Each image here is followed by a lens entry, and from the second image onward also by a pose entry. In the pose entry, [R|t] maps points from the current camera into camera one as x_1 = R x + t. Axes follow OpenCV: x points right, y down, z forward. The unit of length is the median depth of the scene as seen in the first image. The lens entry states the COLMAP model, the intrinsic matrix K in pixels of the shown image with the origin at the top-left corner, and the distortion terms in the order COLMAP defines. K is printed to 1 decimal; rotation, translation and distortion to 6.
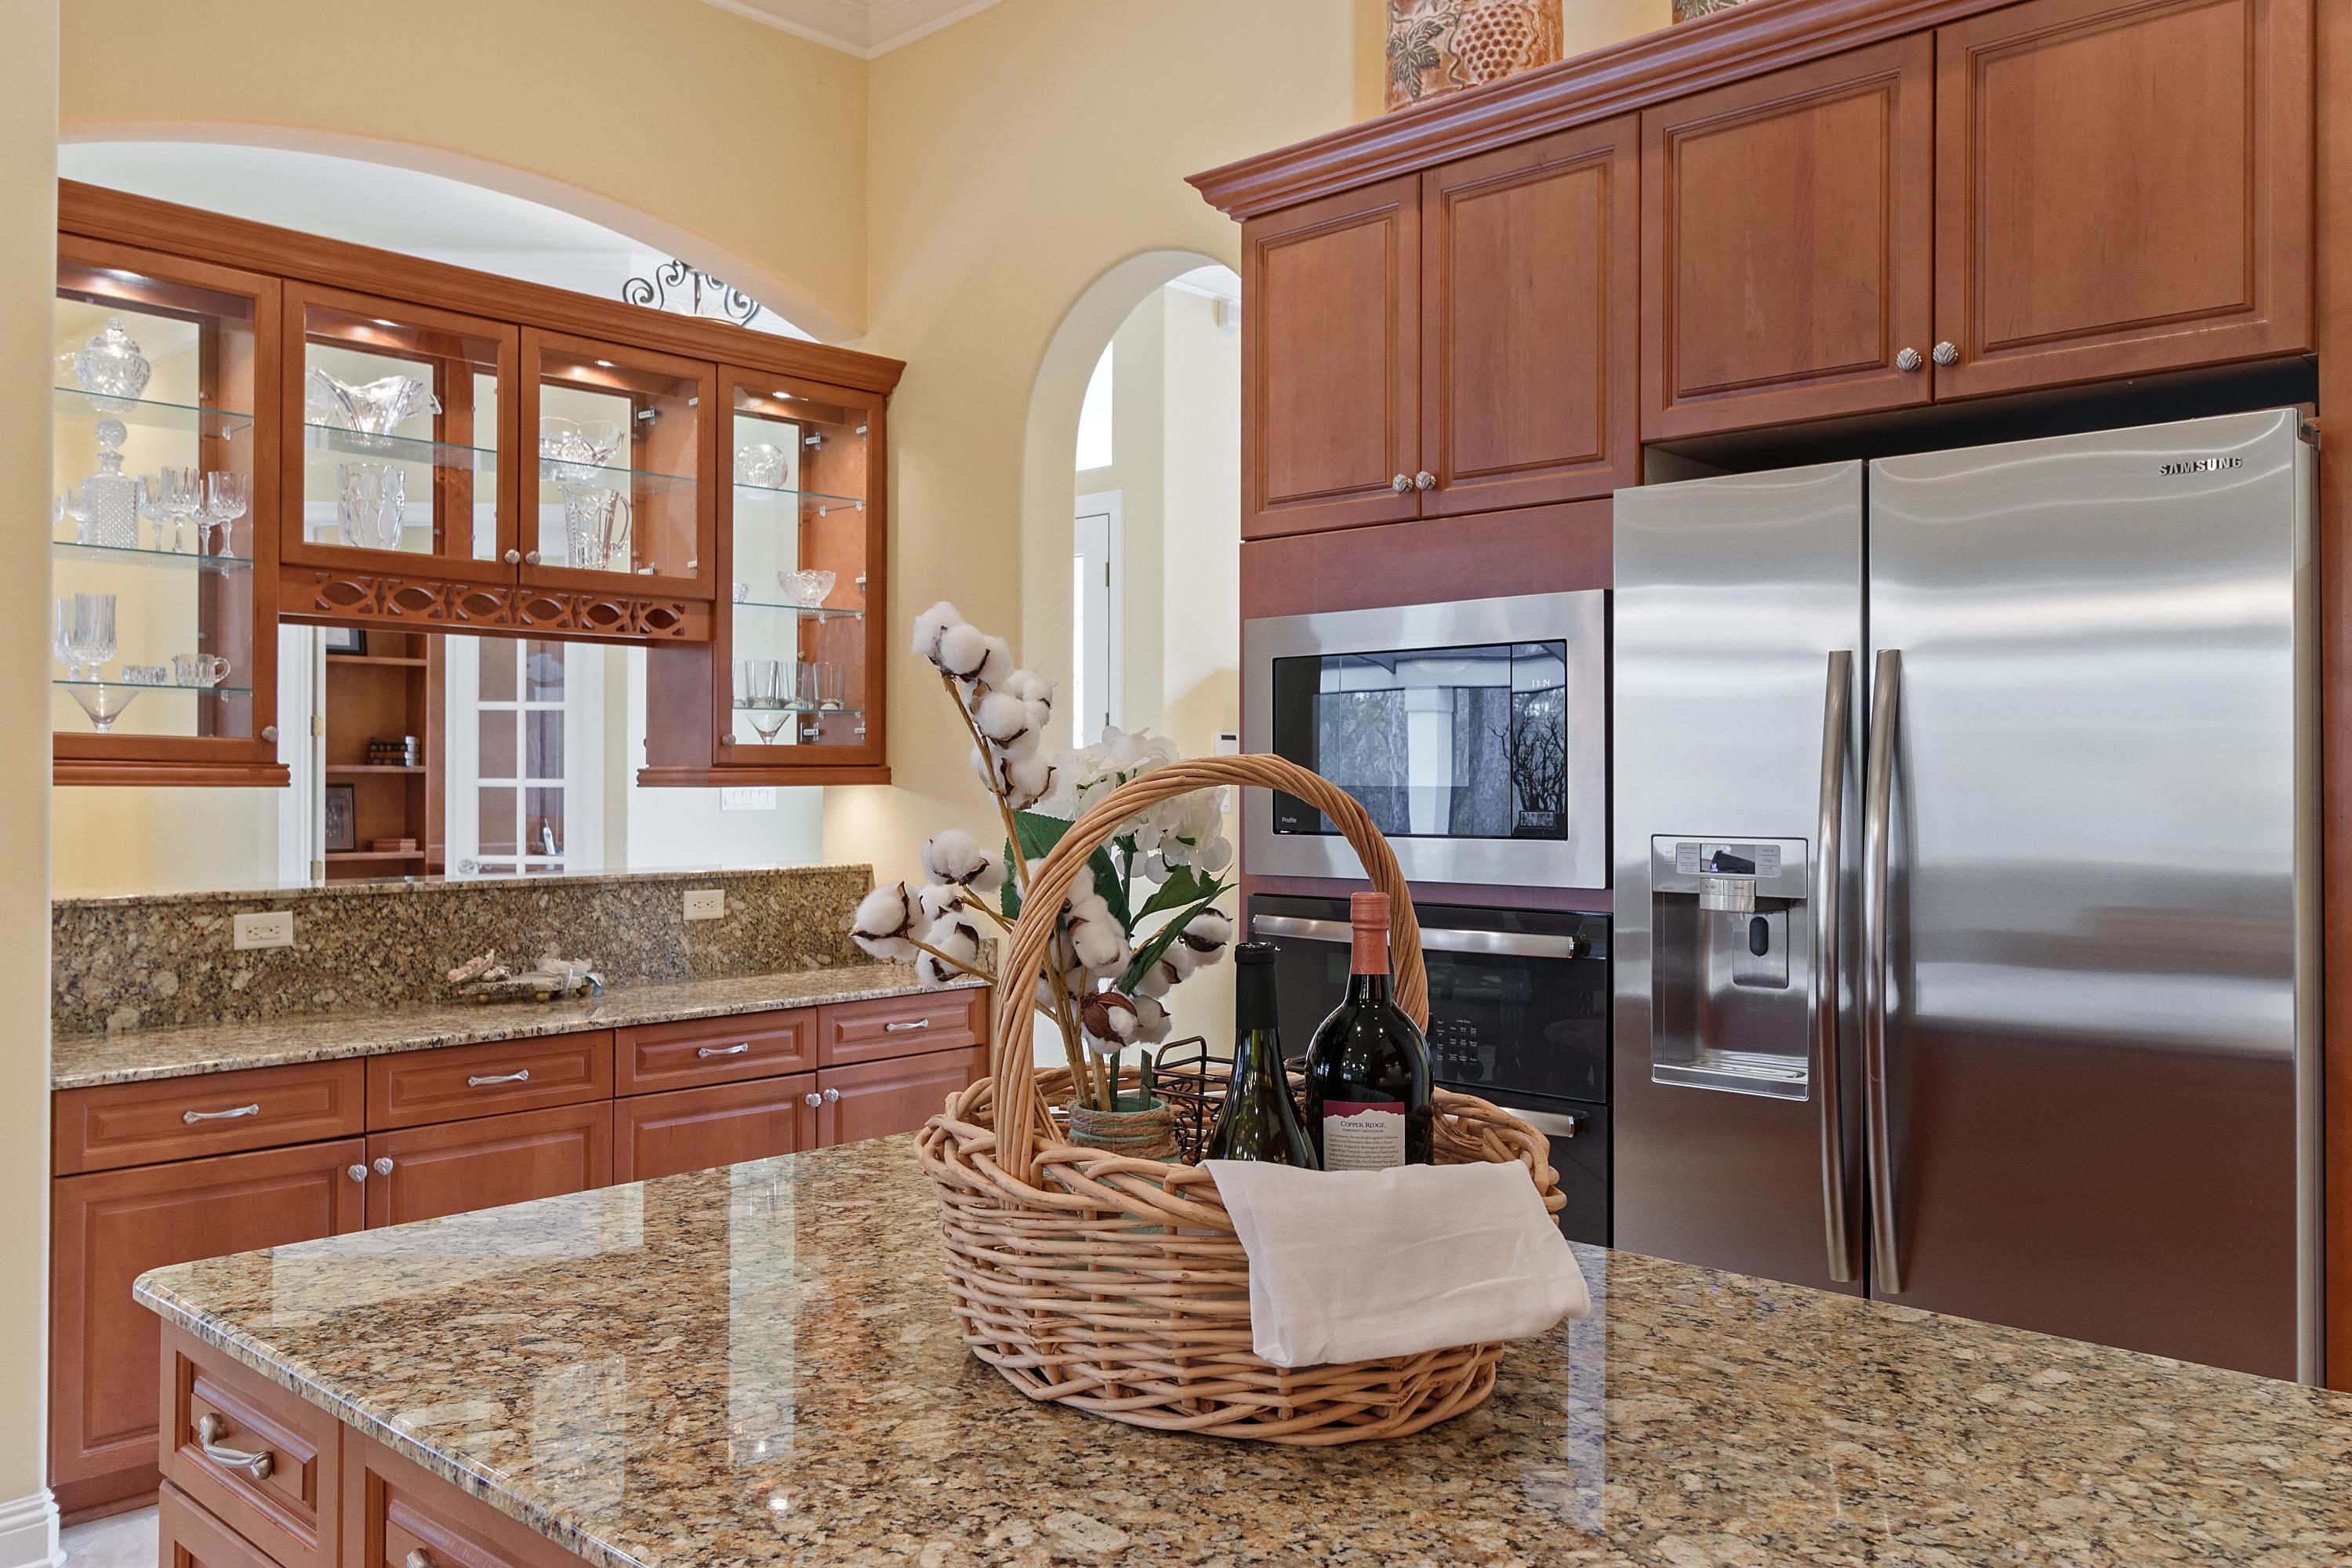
lens RADIAL K [[1789.0, 0, 1176.5], [0, 1789.0, 772.6], [0, 0, 1]] dist [-0.001085, -0.001536]
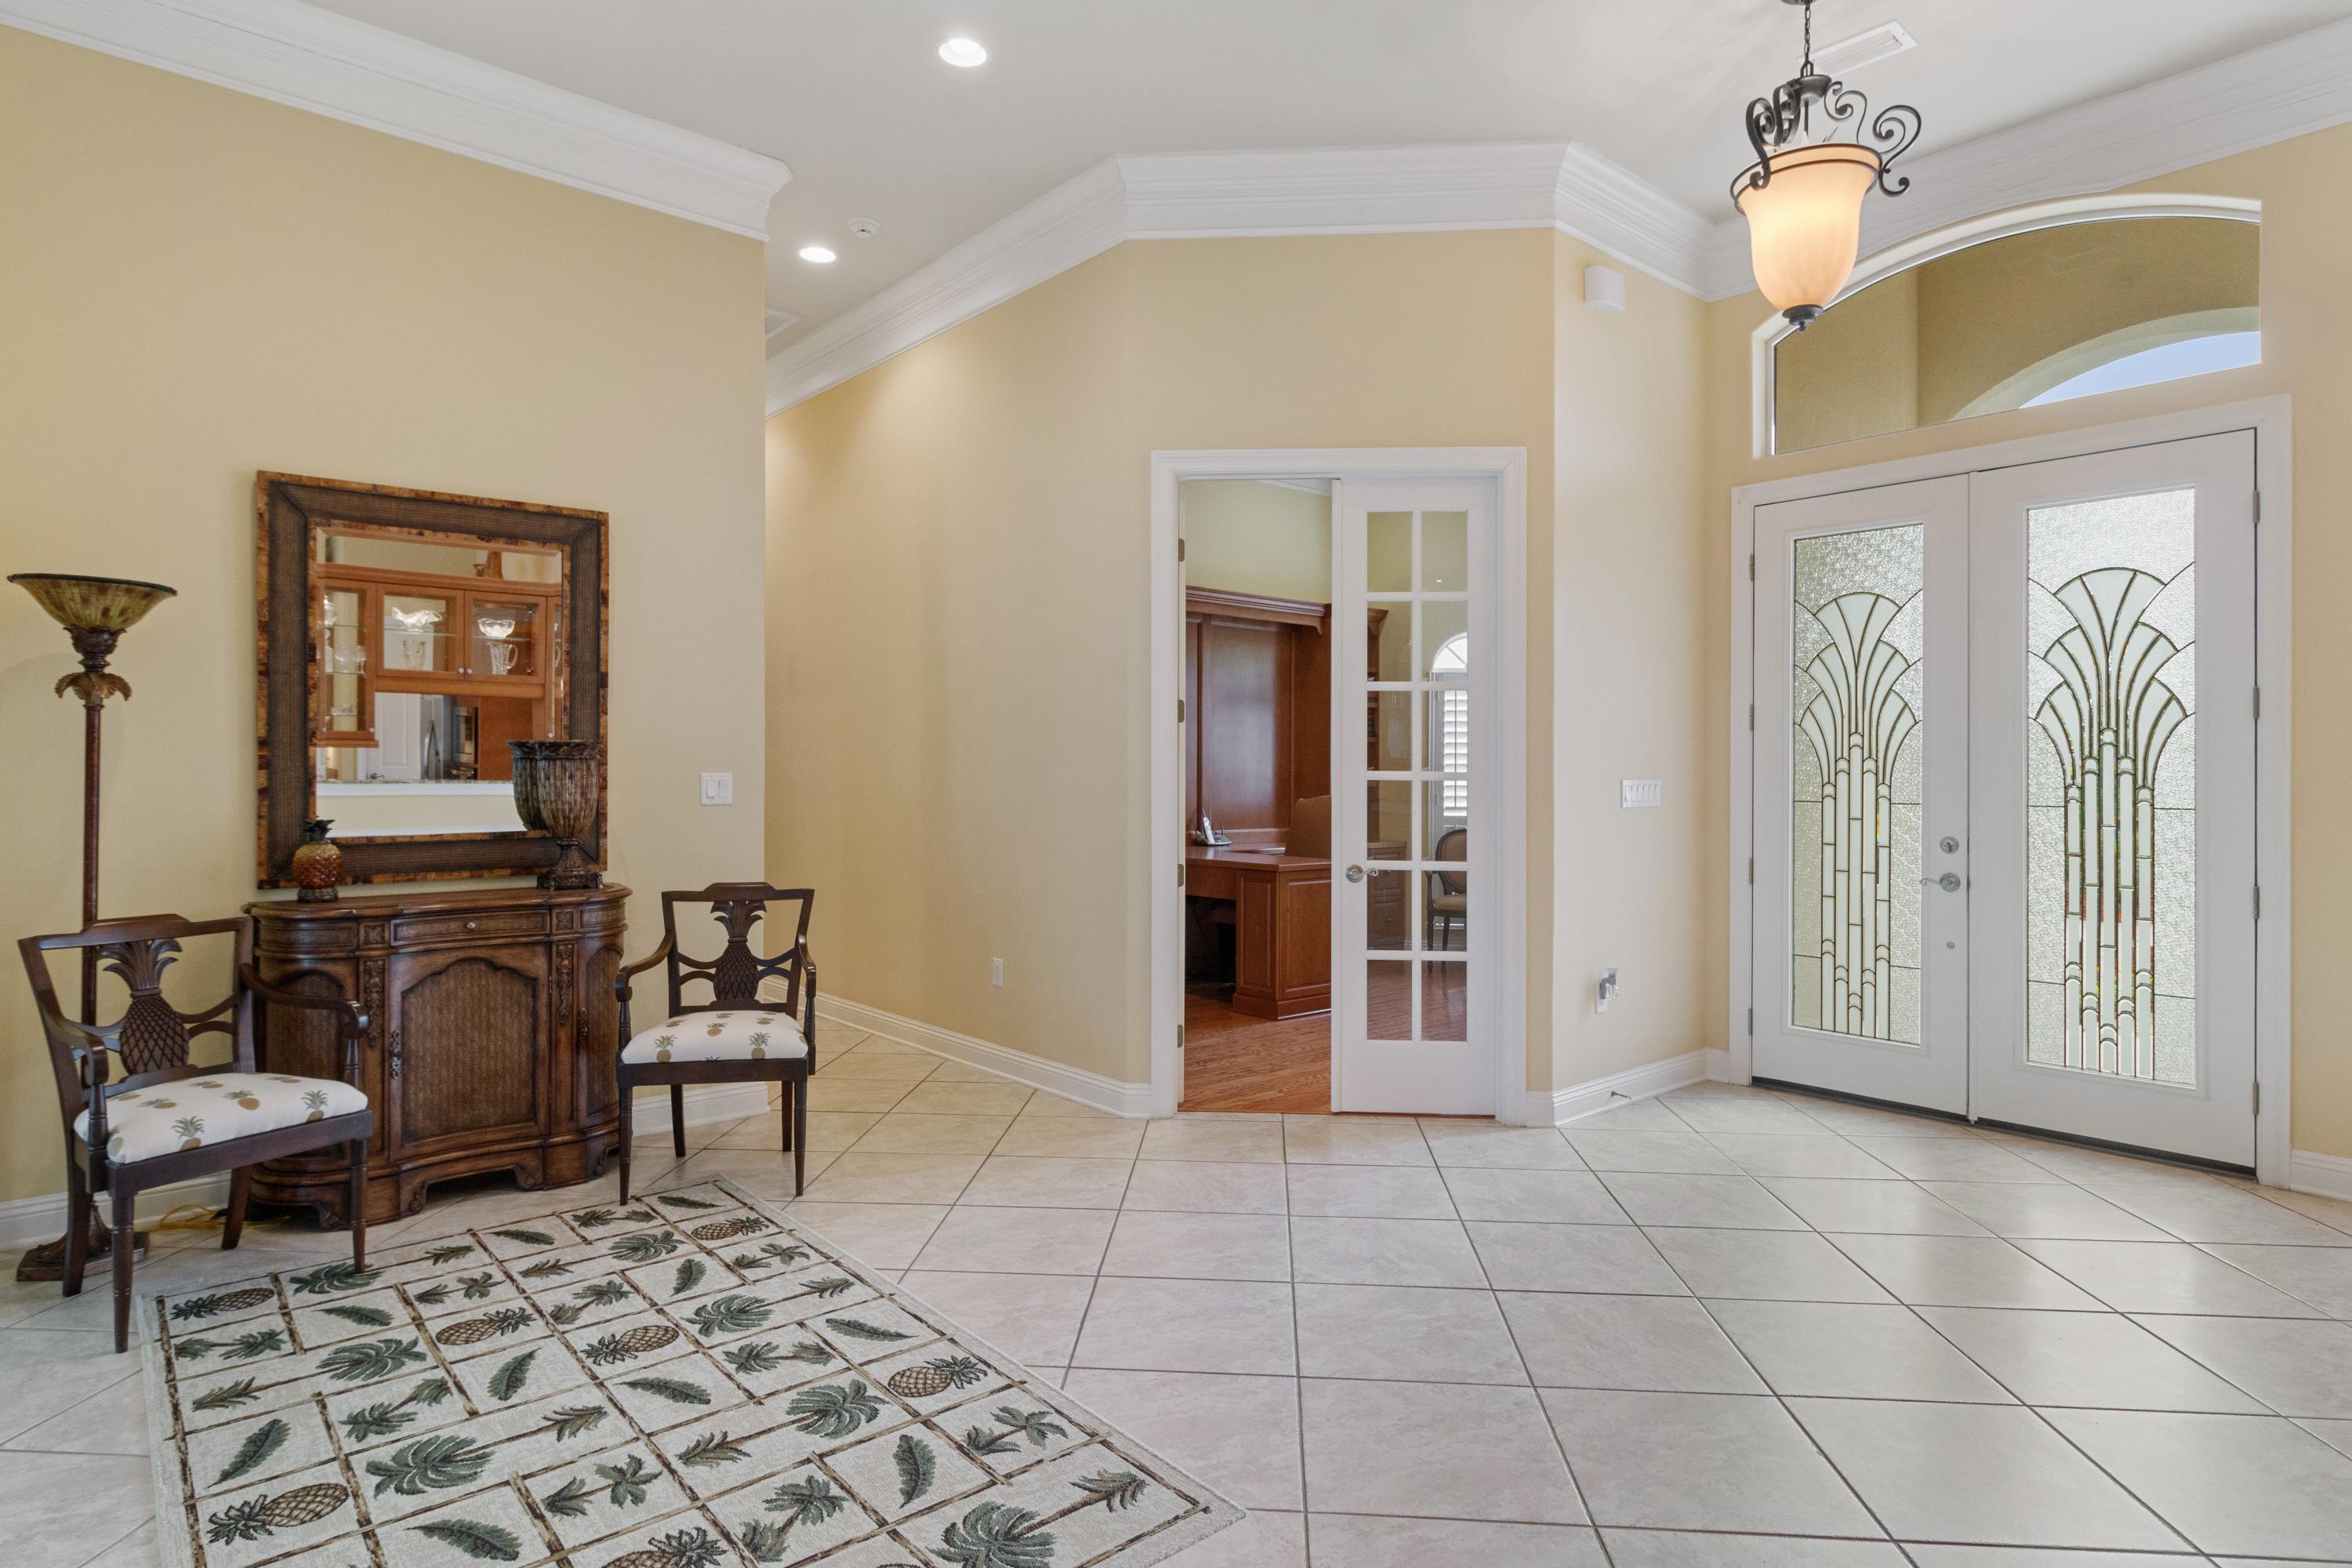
lens RADIAL K [[1272.3, 0, 1167.6], [0, 1272.3, 771.7], [0, 0, 1]] dist [-0.000369, 0.000850]
pose [[0.993356, 0.001225, -0.115079, -0.817459], [-0.000659, 0.999988, 0.004951, 0.001426], [0.115084, -0.004843, 0.993344, 0.751027]]
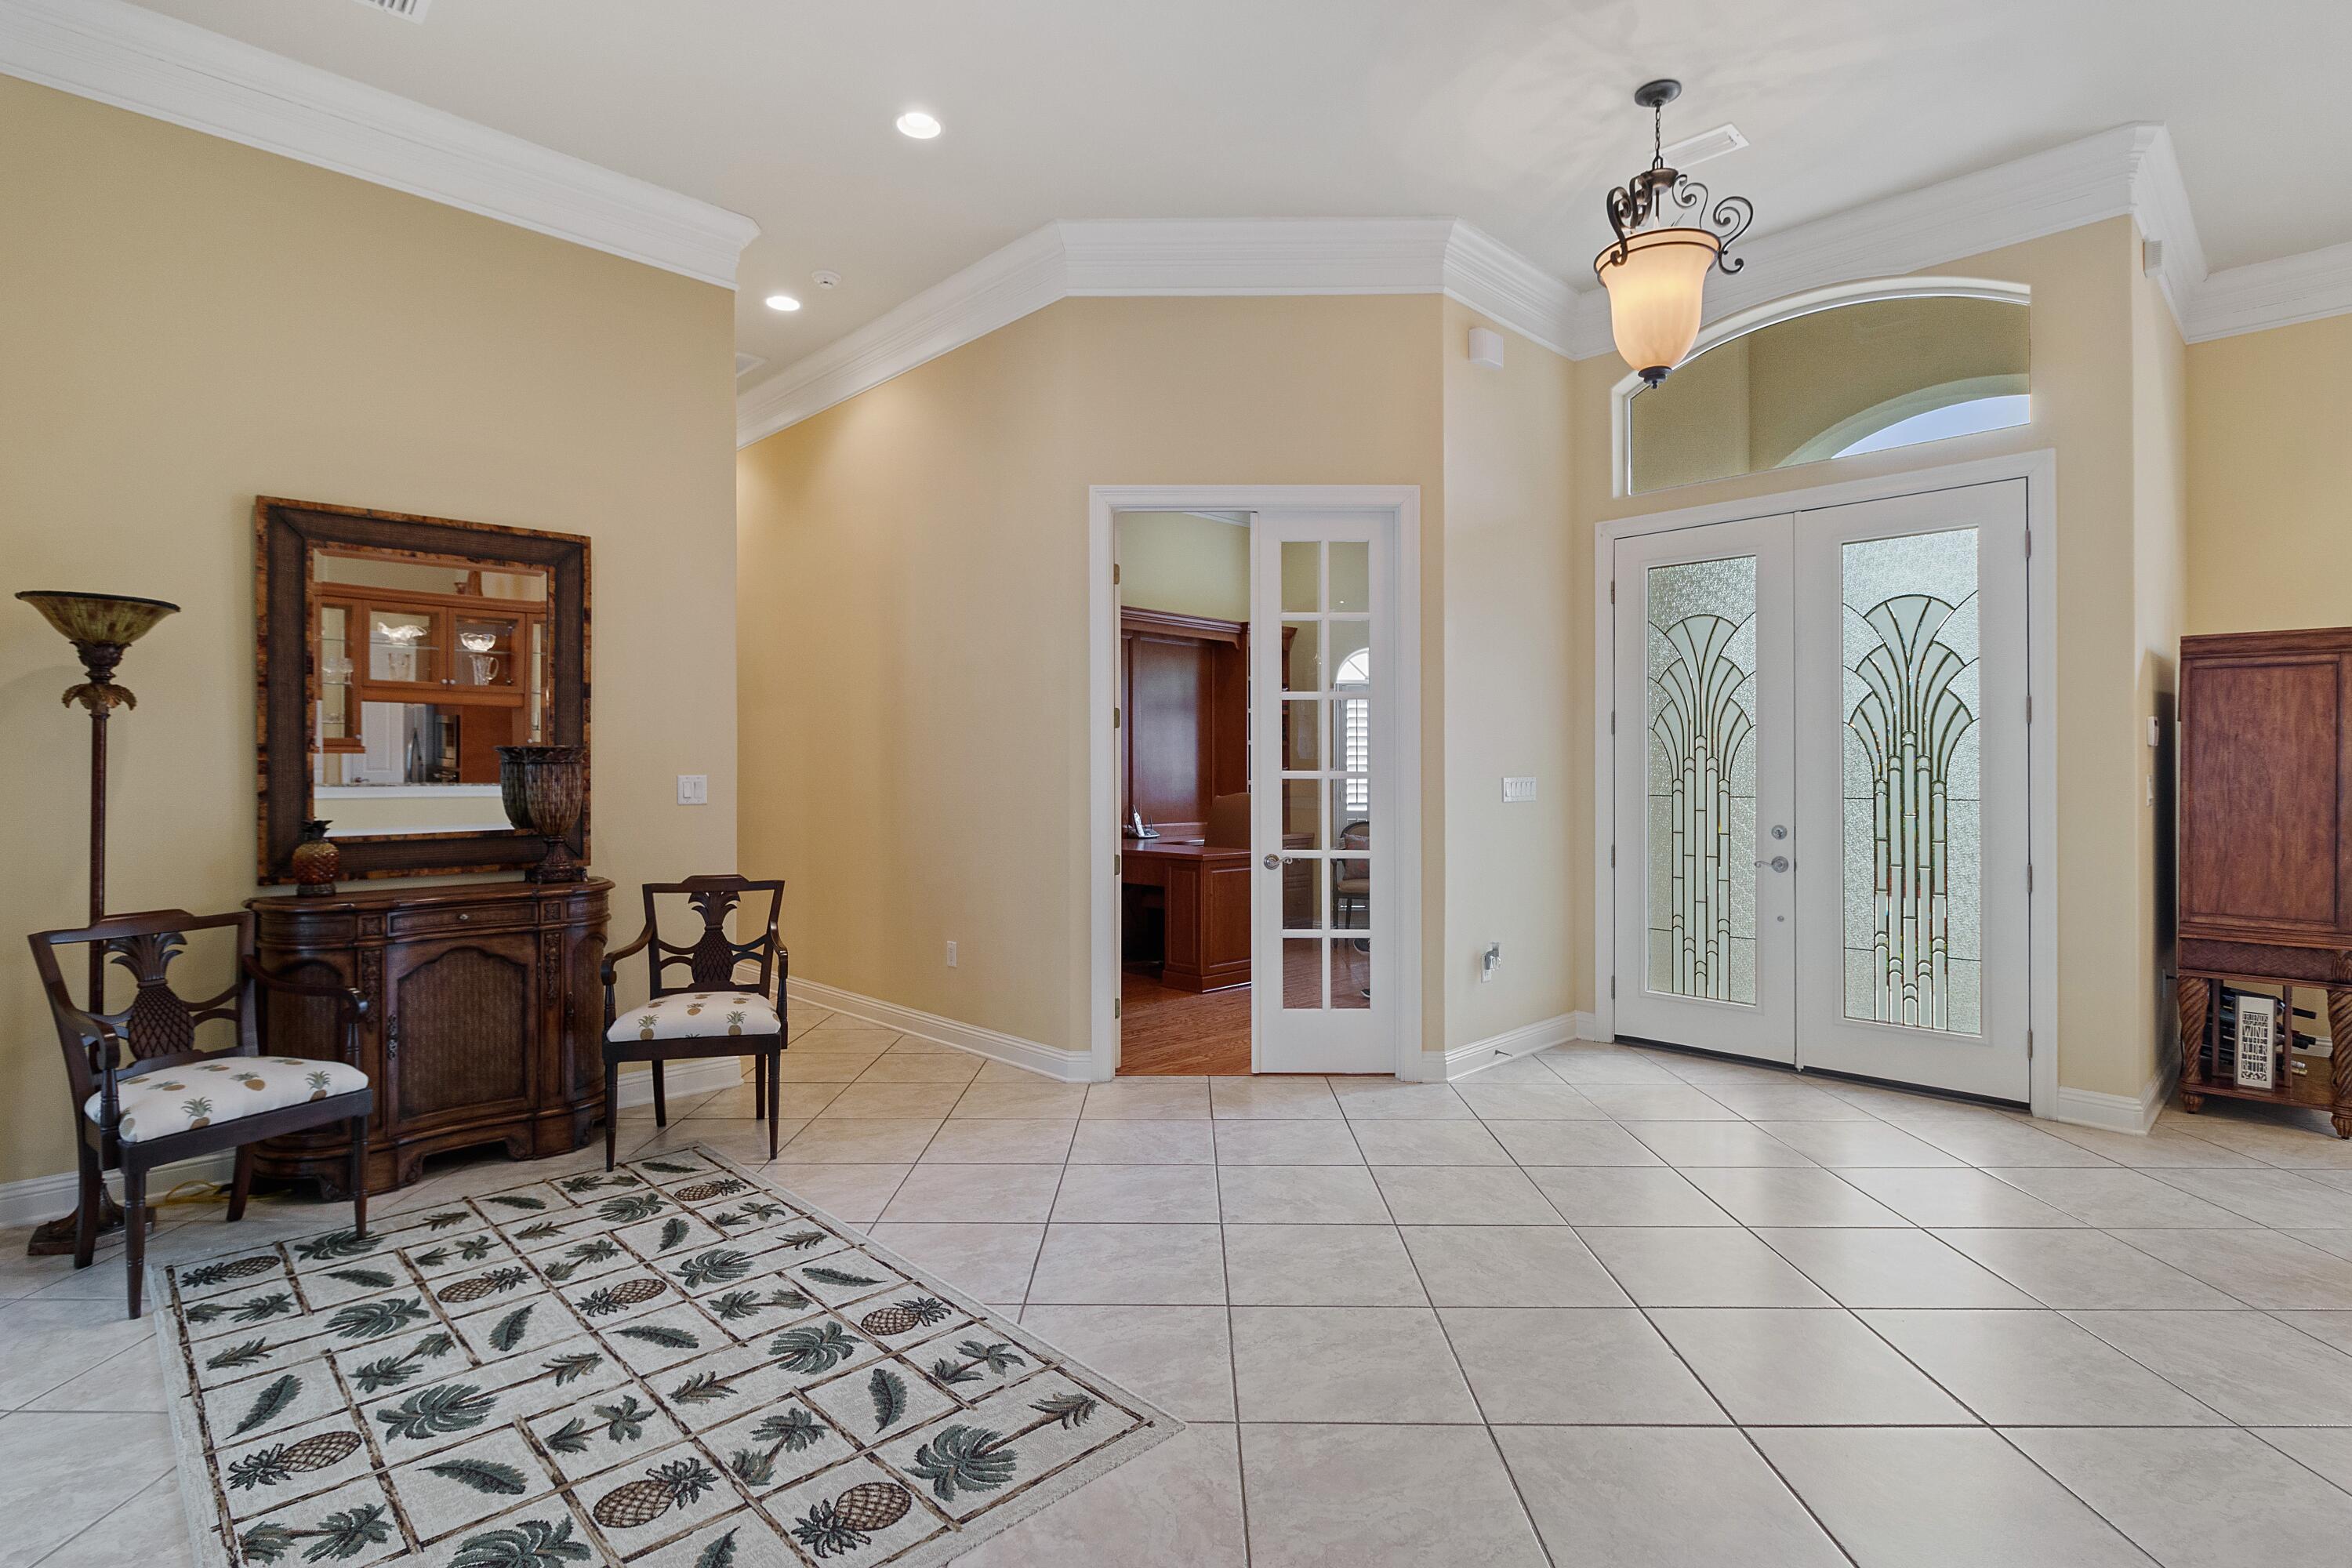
lens RADIAL K [[1144.3, 0, 1170.4], [0, 1144.3, 771.9], [0, 0, 1]] dist [-0.000895, -0.002399]
pose [[0.998632, -0.003270, -0.052195, -0.823864], [0.003528, 0.999982, 0.004850, 0.001444], [0.052178, -0.005028, 0.998625, 0.740783]]
